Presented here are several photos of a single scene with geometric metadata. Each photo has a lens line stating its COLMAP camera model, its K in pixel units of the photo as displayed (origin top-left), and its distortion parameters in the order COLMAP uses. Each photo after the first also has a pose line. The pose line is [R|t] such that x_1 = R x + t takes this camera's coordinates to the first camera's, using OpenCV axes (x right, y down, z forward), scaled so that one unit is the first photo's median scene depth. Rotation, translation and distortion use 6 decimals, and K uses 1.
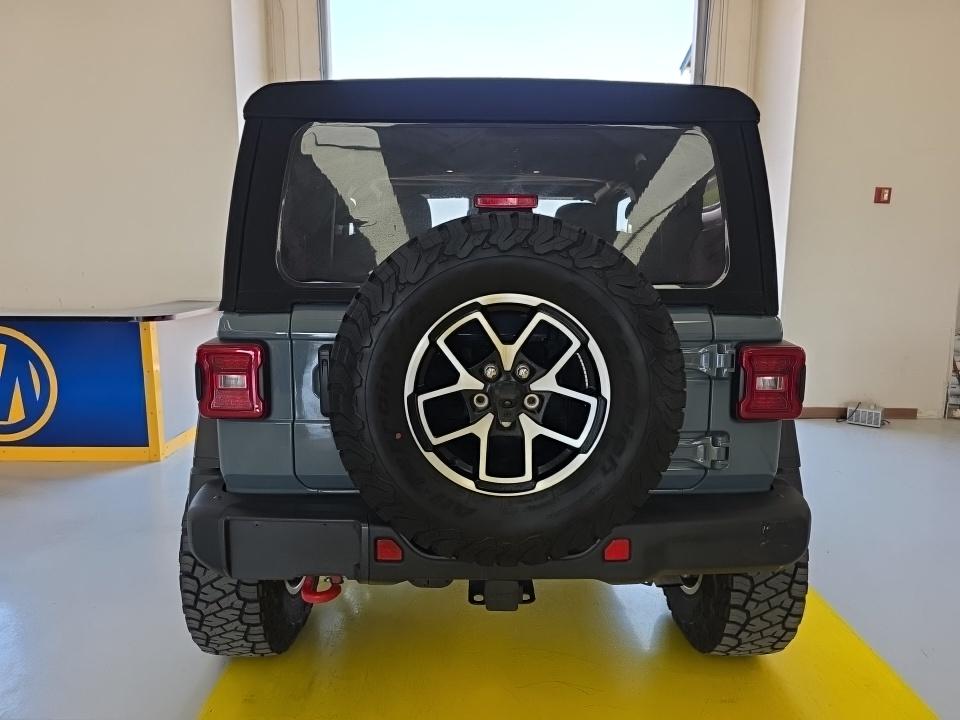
lens RADIAL K [[650.8, 0, 475.7], [0, 650.8, 363.0], [0, 0, 1]] dist [-0.000149, -0.002376]
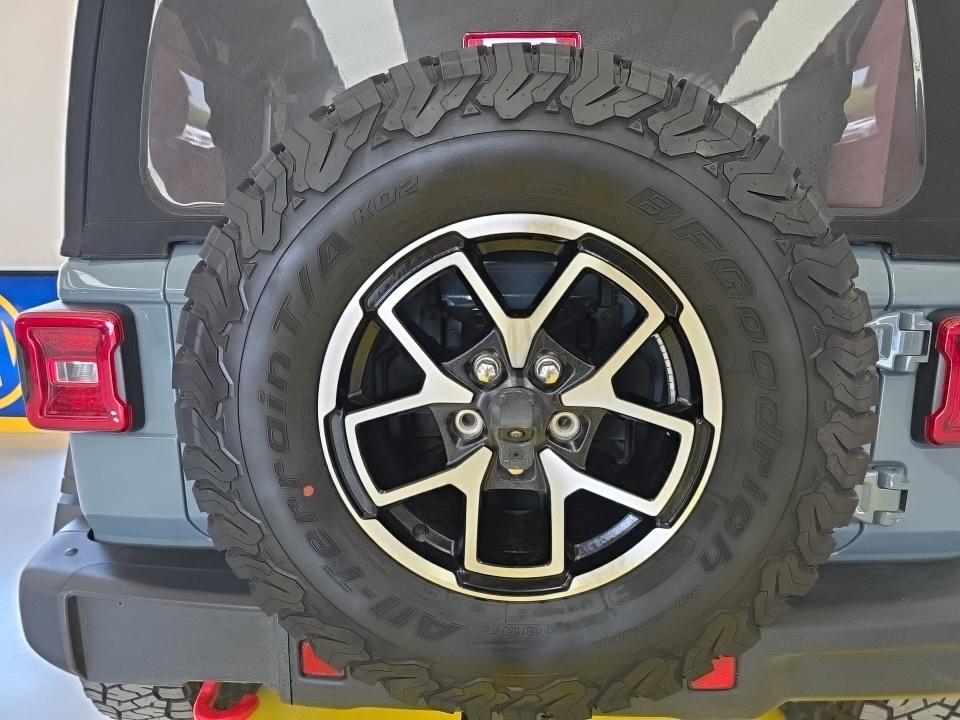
lens RADIAL K [[650.8, 0, 479.2], [0, 650.8, 361.5], [0, 0, 1]] dist [-0.000149, -0.002376]
pose [[0.998135, 0.007118, -0.060624, 0.048960], [-0.003173, 0.997886, 0.064917, -0.026365], [0.060958, -0.064604, 0.996047, 0.483564]]
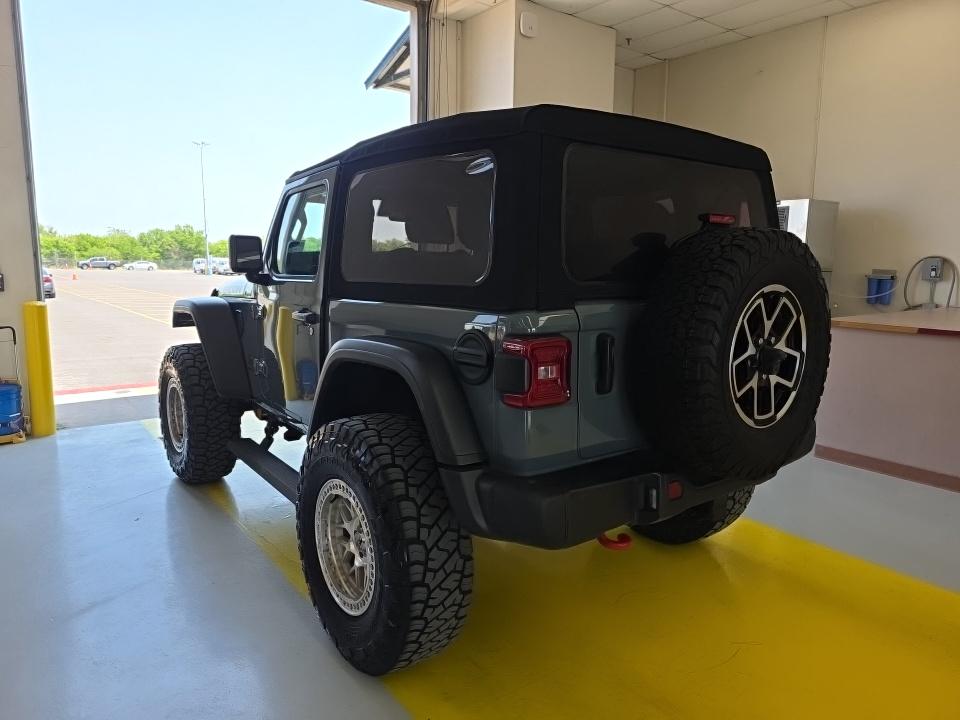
lens RADIAL K [[650.8, 0, 479.7], [0, 650.8, 357.0], [0, 0, 1]] dist [-0.000149, -0.002376]
pose [[0.801164, -0.086757, 0.592123, -1.290782], [0.085275, 0.995889, 0.030536, -0.045648], [-0.592338, 0.026029, 0.805269, 0.224462]]
